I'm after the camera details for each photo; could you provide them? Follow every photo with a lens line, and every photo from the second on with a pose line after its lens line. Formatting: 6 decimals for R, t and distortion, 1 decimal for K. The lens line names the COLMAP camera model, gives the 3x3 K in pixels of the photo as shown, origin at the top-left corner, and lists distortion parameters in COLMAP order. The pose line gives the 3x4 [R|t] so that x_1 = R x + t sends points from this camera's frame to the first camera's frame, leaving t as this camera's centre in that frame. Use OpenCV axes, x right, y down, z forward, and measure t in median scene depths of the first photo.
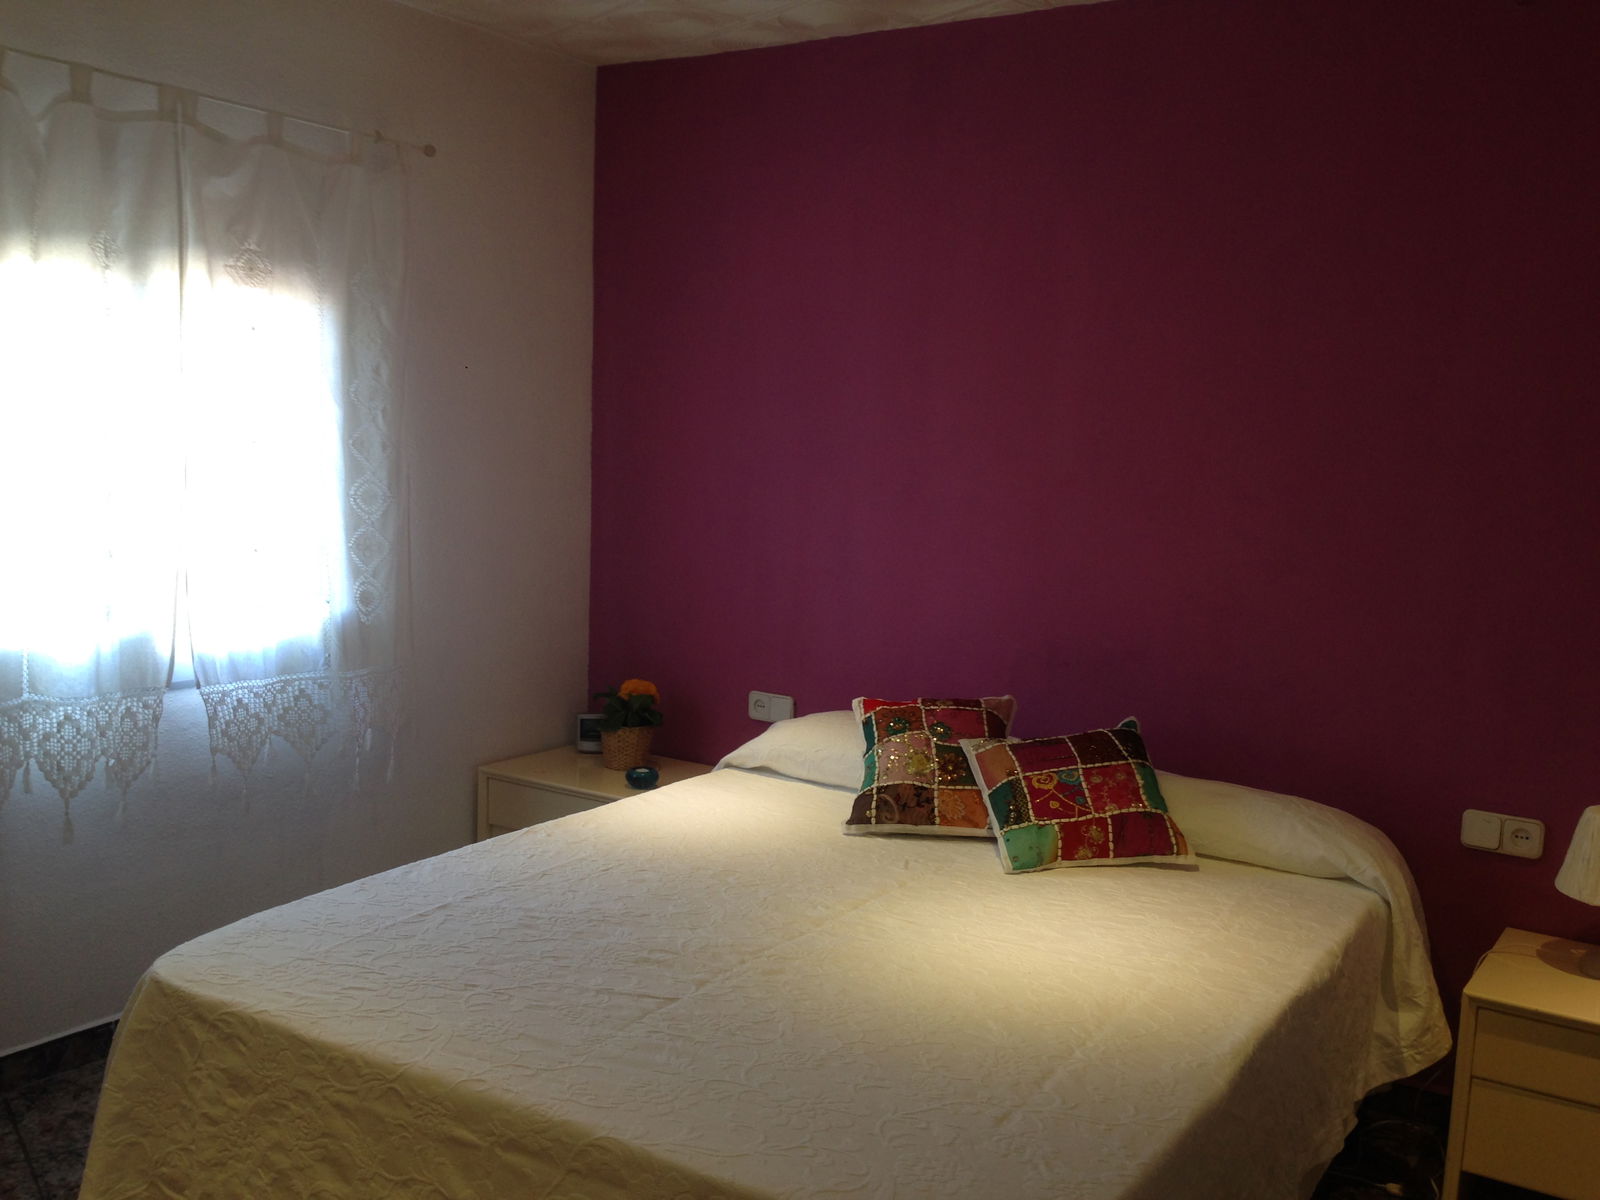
lens RADIAL K [[1523.3, 0, 800.0], [0, 1523.3, 600.0], [0, 0, 1]] dist [0.092339, -0.000945]
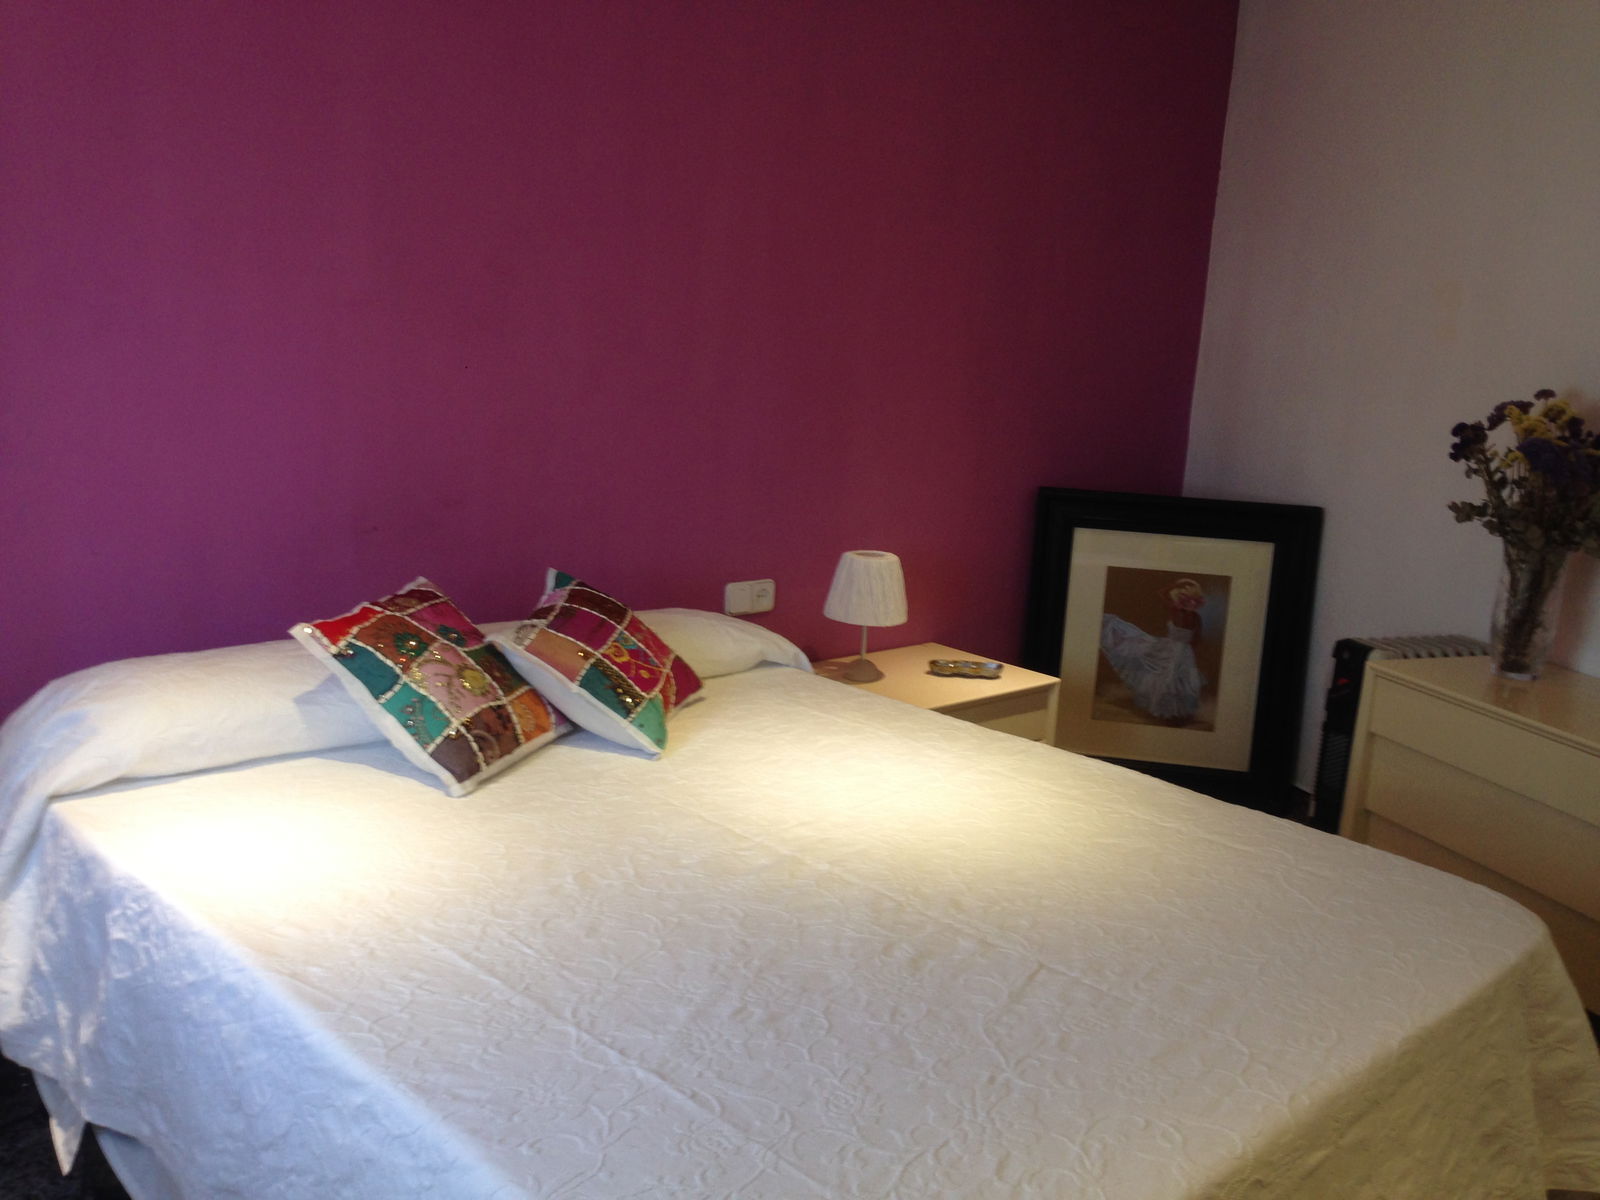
lens RADIAL K [[1523.3, 0, 800.0], [0, 1523.3, 600.0], [0, 0, 1]] dist [0.092339, -0.000945]
pose [[0.206474, -0.219213, 0.953580, -0.634163], [0.057029, 0.975619, 0.211931, -0.090286], [-0.976789, 0.010623, 0.213941, 0.680948]]
